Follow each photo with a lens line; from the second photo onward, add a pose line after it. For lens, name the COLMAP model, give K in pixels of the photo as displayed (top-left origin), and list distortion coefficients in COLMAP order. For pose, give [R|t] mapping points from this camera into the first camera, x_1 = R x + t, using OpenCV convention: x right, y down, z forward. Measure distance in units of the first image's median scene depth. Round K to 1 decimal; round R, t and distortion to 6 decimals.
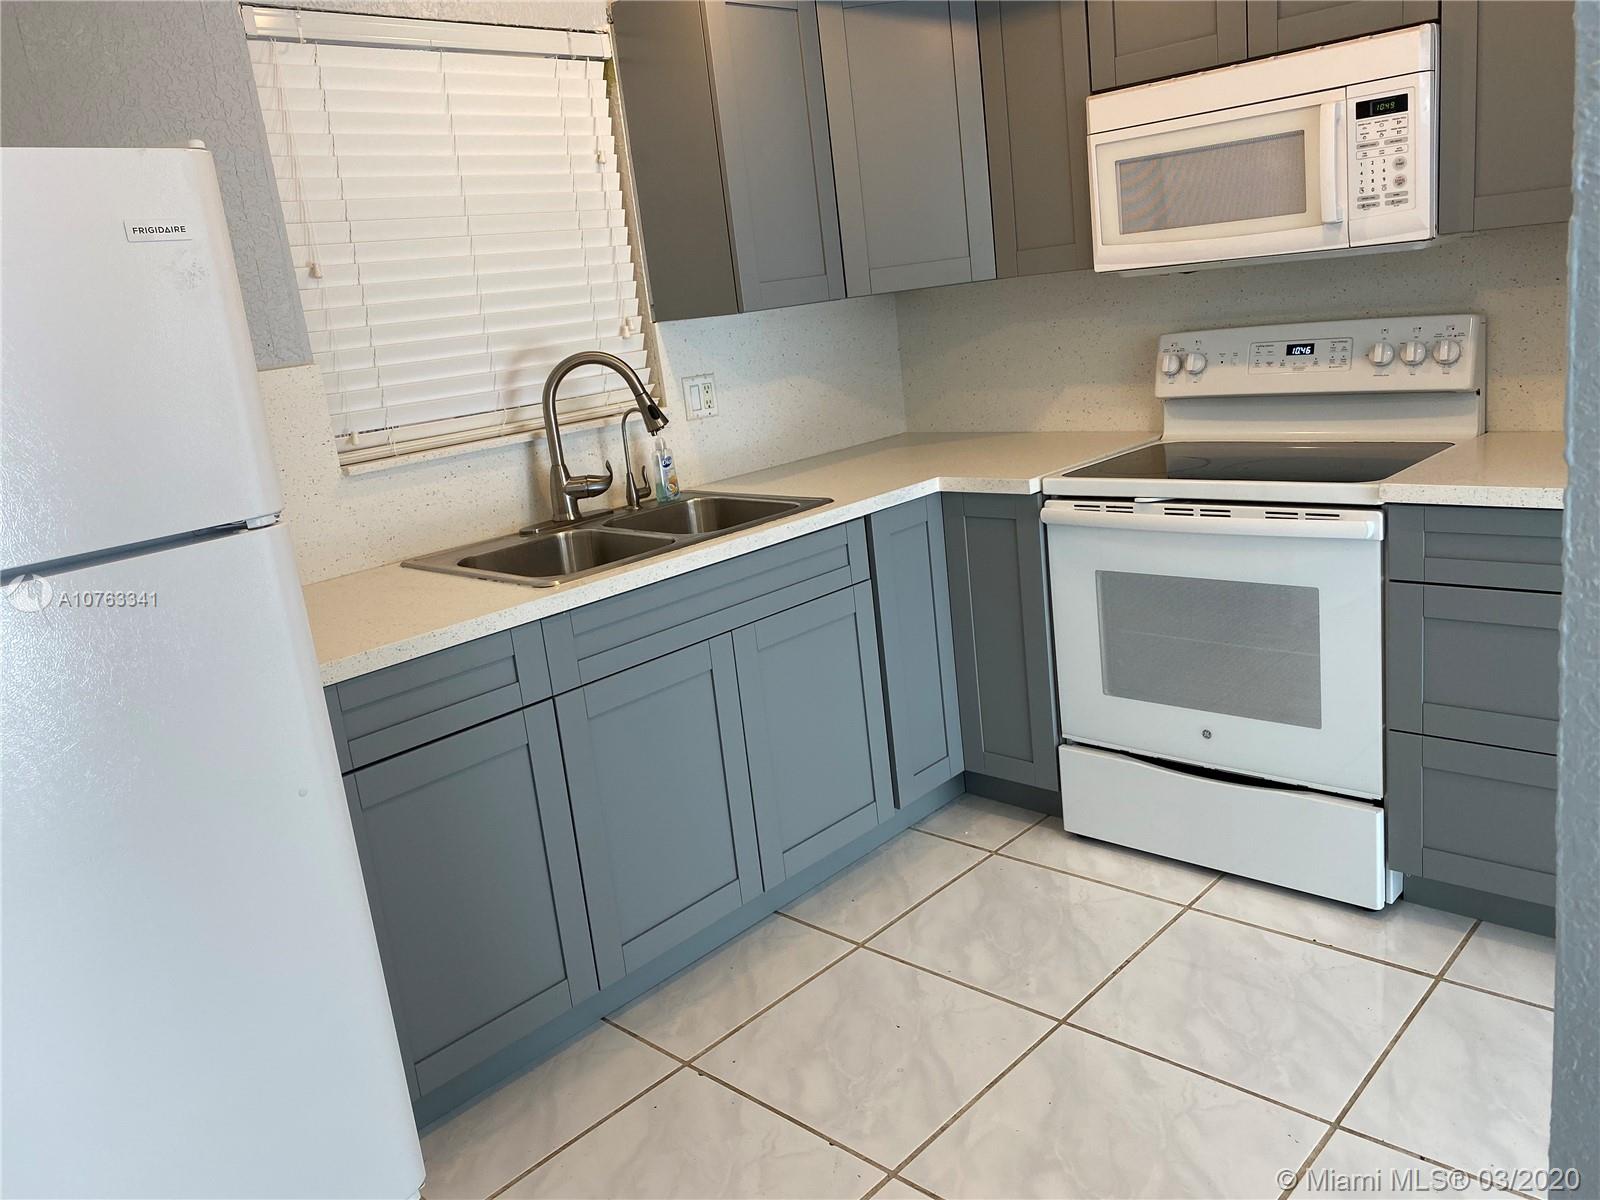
lens RADIAL K [[1232.7, 0, 792.2], [0, 1232.7, 600.2], [0, 0, 1]] dist [0.069736, -0.104600]
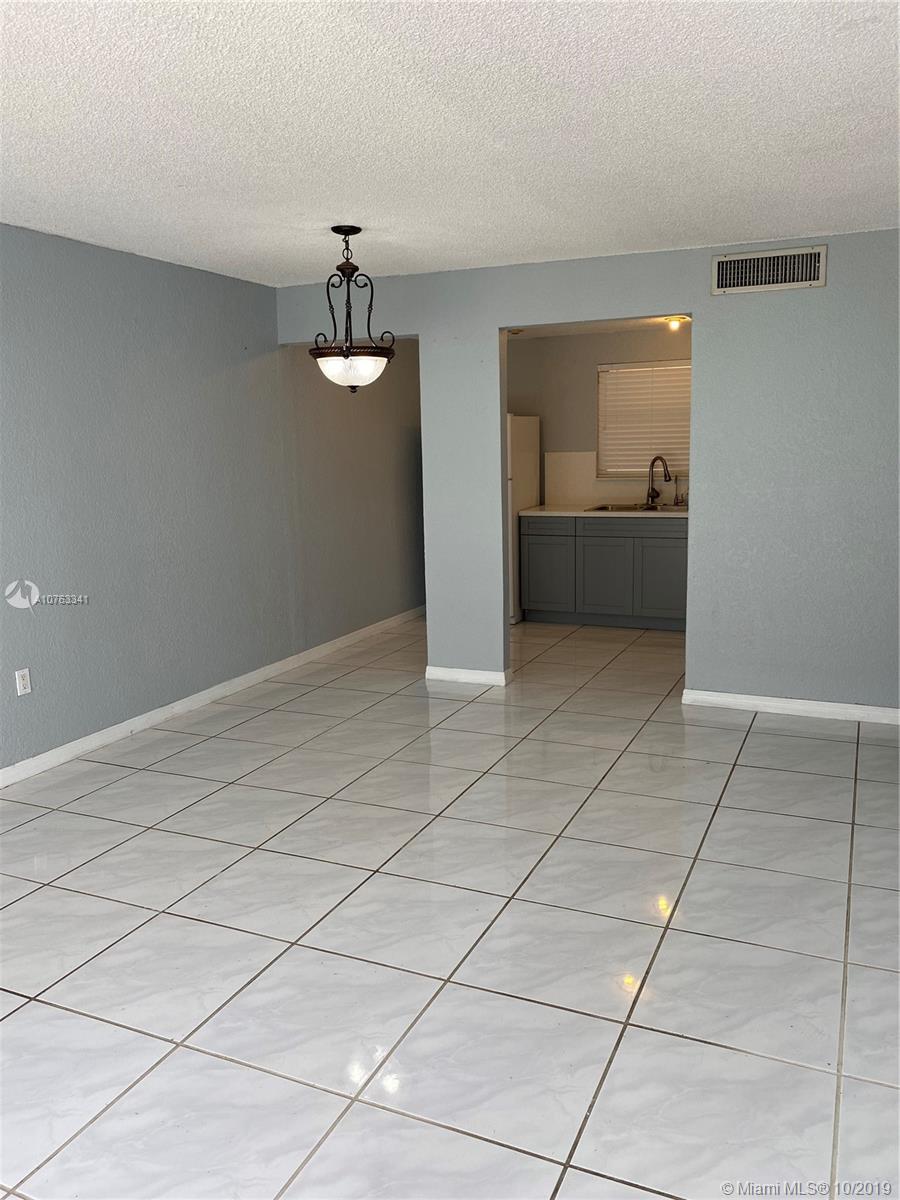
lens RADIAL K [[924.5, 0, 450.0], [0, 924.5, 600.0], [0, 0, 1]] dist [0.069736, -0.104600]
pose [[0.328883, 0.260570, -0.907711, 2.137497], [-0.243402, 0.952095, 0.185122, -0.160002], [0.912465, 0.160055, 0.376551, -0.442961]]
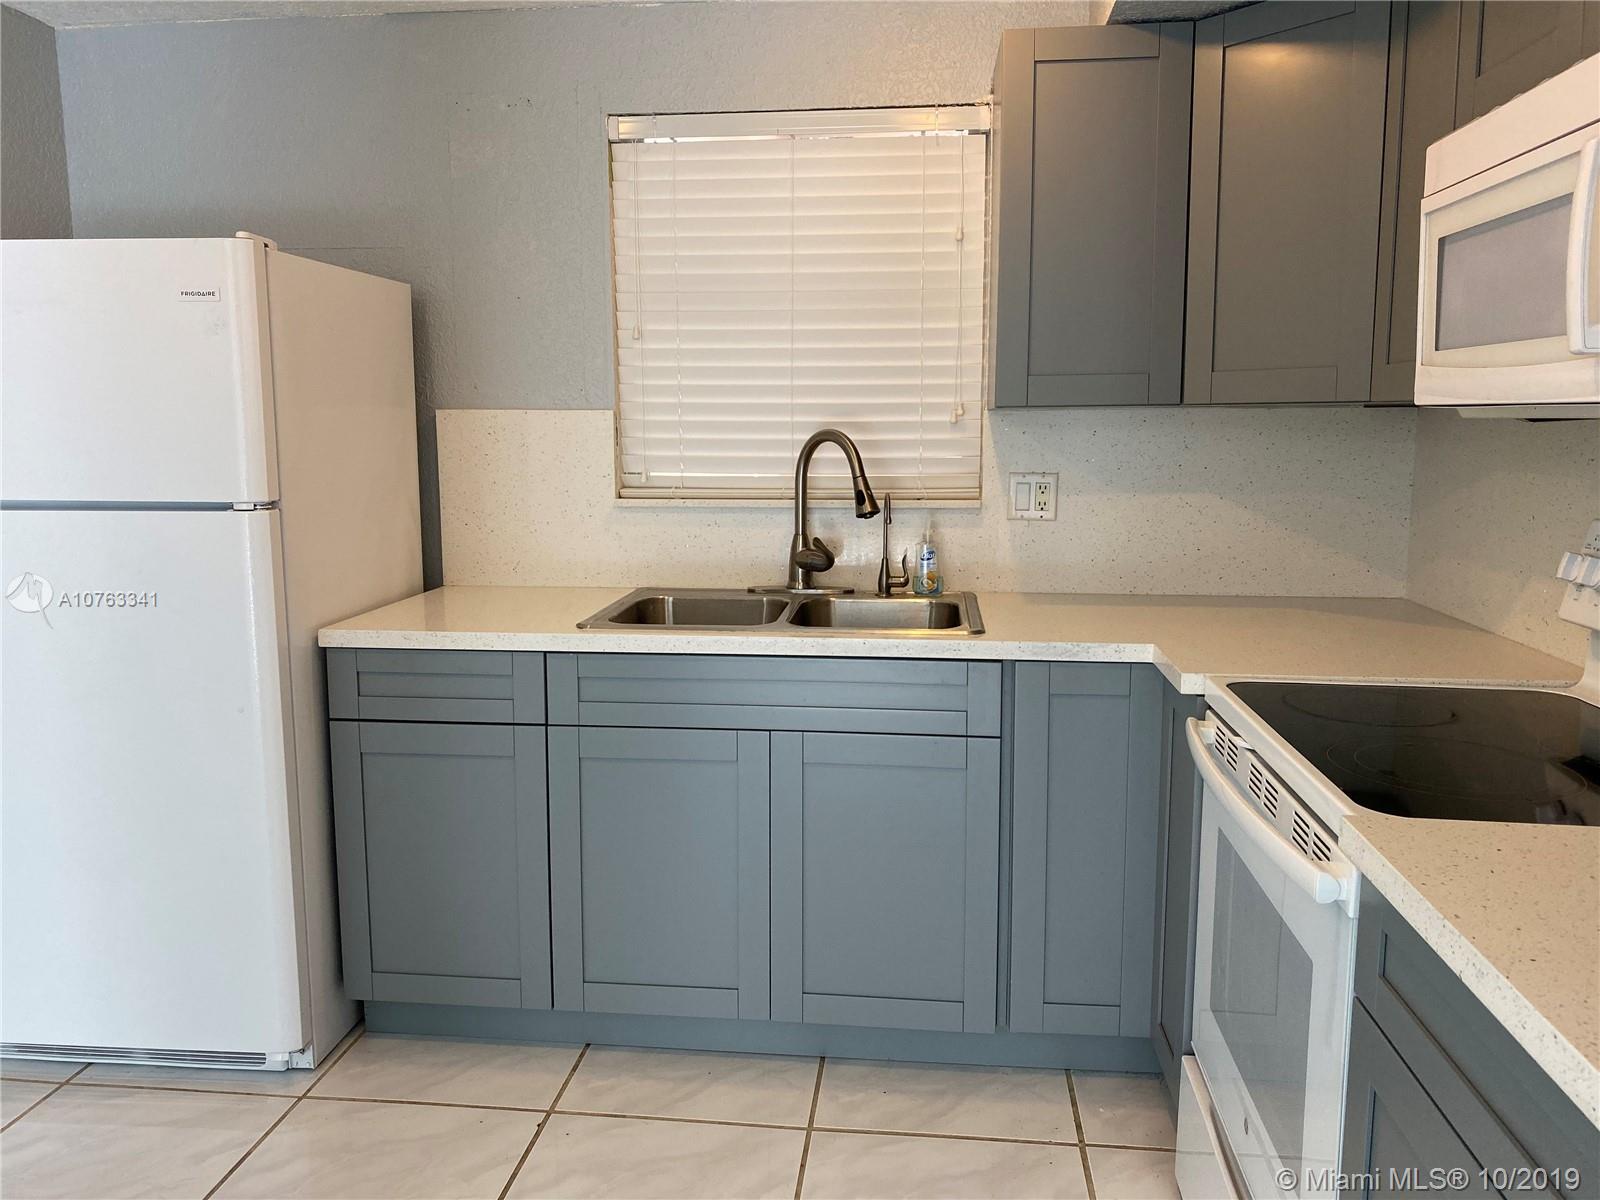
lens RADIAL K [[1232.7, 0, 792.2], [0, 1232.7, 600.2], [0, 0, 1]] dist [0.069736, -0.104600]
pose [[0.595074, 0.224888, -0.771565, 0.629559], [-0.259117, 0.962470, 0.080685, -0.143523], [0.760753, 0.151912, 0.631013, 0.381978]]
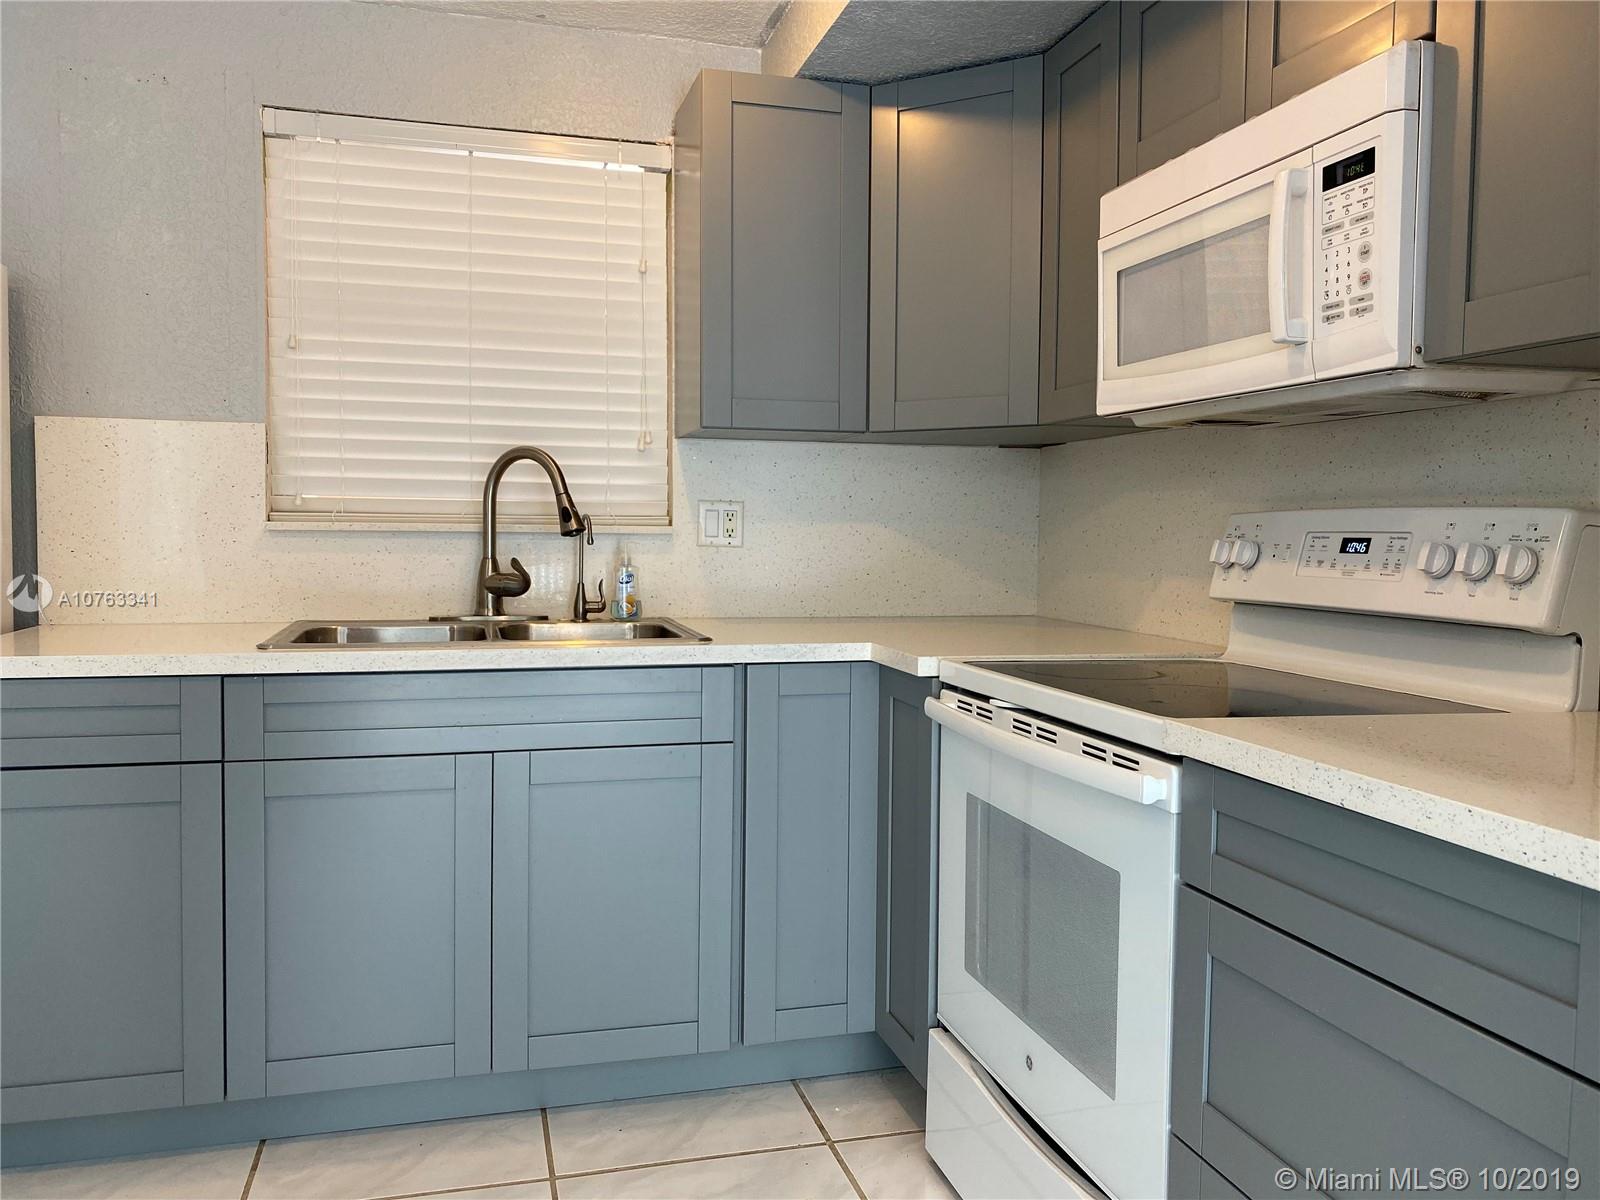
lens RADIAL K [[1242.8, 0, 794.2], [0, 1242.8, 604.7], [0, 0, 1]] dist [0.075972, -0.144724]
pose [[0.844656, 0.153129, -0.512940, 0.539851], [-0.232789, 0.967938, -0.094372, -0.039617], [0.482043, 0.199119, 0.853221, 0.307059]]
